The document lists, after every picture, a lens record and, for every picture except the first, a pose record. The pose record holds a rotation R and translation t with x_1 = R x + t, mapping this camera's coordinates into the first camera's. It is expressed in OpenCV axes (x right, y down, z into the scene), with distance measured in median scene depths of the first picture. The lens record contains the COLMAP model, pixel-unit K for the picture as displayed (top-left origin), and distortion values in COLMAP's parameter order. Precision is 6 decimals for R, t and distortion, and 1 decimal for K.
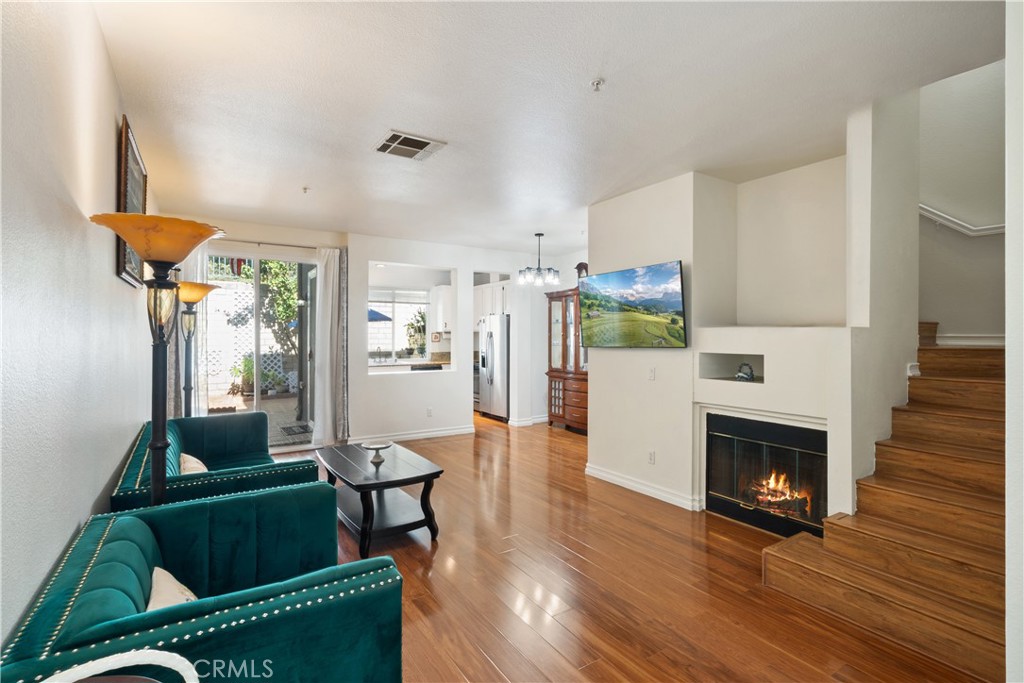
lens RADIAL K [[475.0, 0, 511.3], [0, 475.0, 335.6], [0, 0, 1]] dist [0.000777, 0.000232]
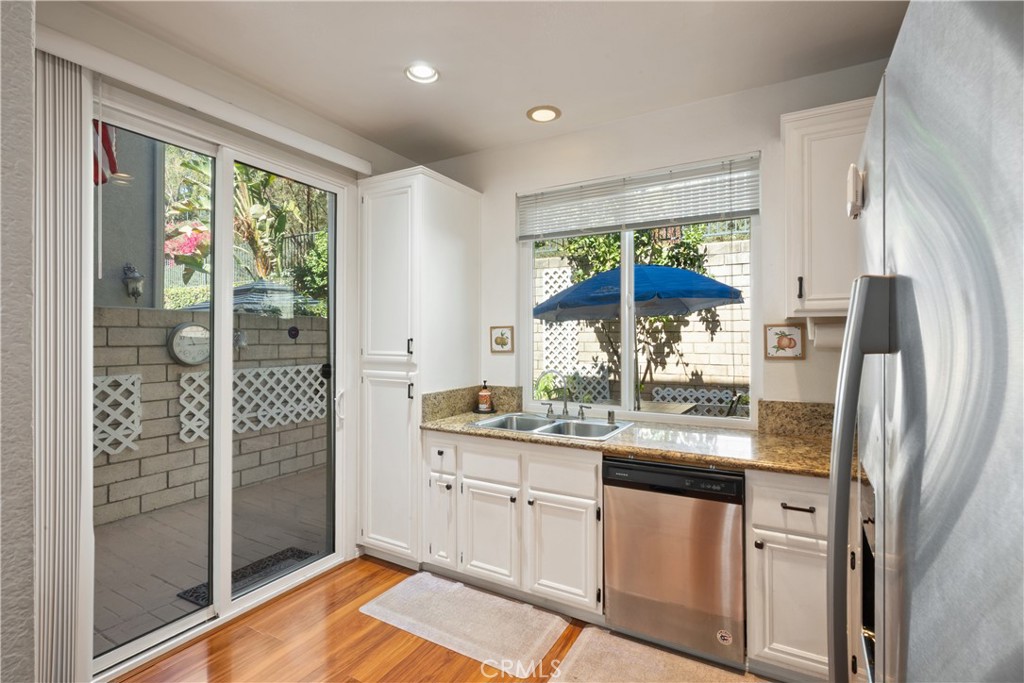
lens RADIAL K [[475.0, 0, 511.3], [0, 475.0, 335.6], [0, 0, 1]] dist [0.000777, 0.000232]
pose [[0.450241, -0.005345, -0.892891, -0.000926], [0.002881, 0.999986, -0.004534, 0.000886], [0.892902, -0.000531, 0.450250, 0.659351]]
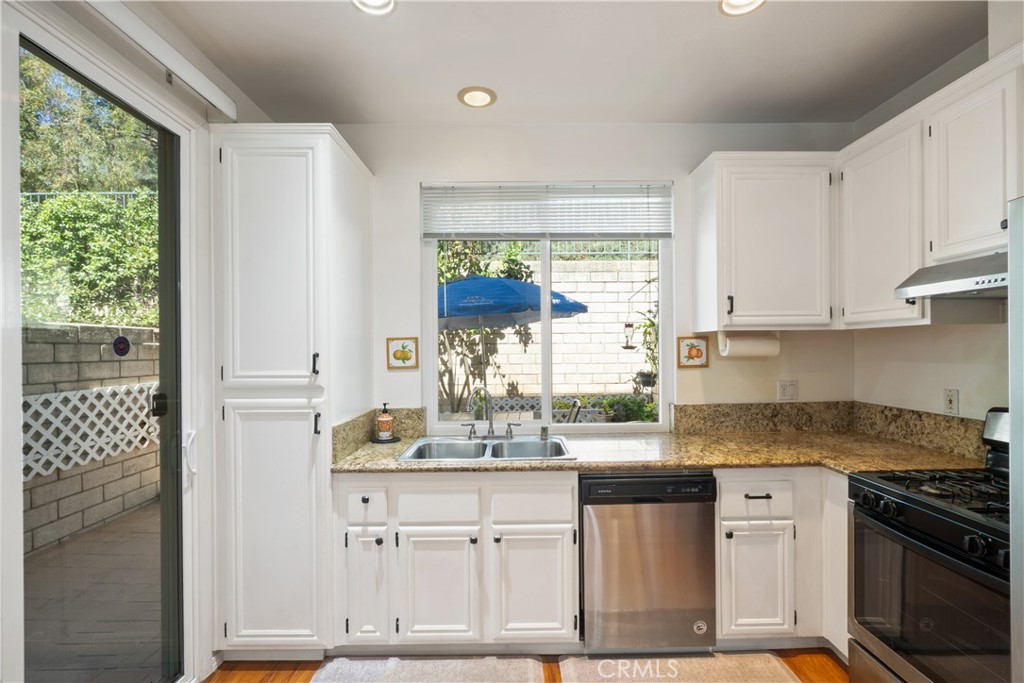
lens RADIAL K [[470.9, 0, 511.4], [0, 470.9, 351.0], [0, 0, 1]] dist [-0.001052, 0.000433]
pose [[0.838168, -0.006387, -0.545375, -0.083643], [0.011019, 0.999926, 0.005225, 0.000160], [0.545301, -0.010389, 0.838176, 0.611709]]
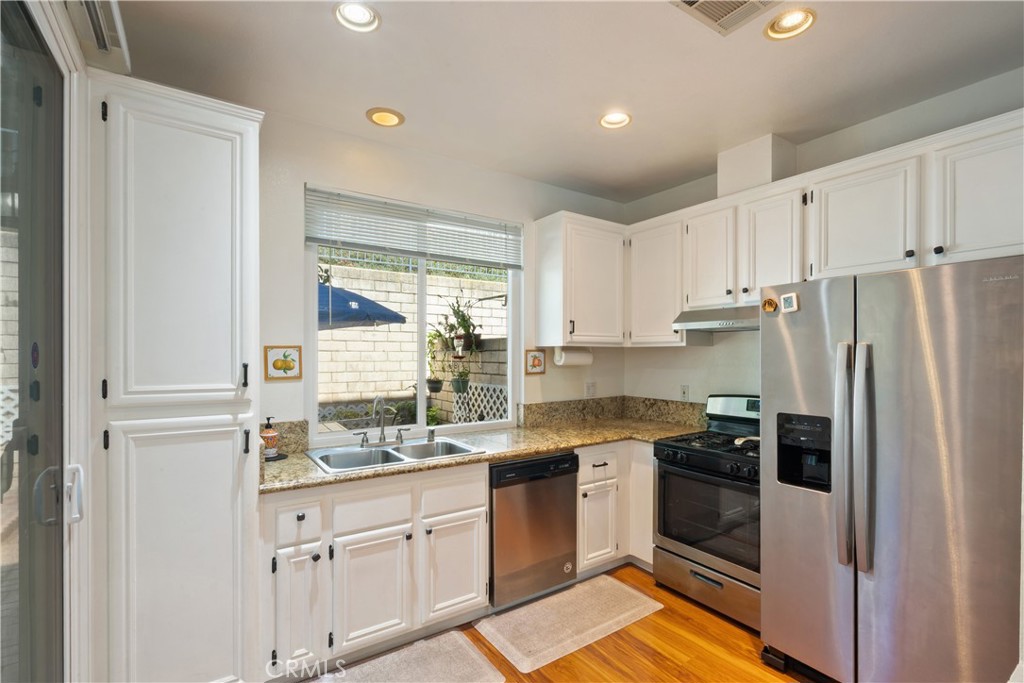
lens RADIAL K [[475.3, 0, 512.2], [0, 475.3, 358.3], [0, 0, 1]] dist [0.000726, 0.000301]
pose [[0.999926, -0.000174, 0.012181, -0.156842], [0.000054, 0.999952, 0.009795, -0.002358], [-0.012182, -0.009794, 0.999878, 0.555630]]
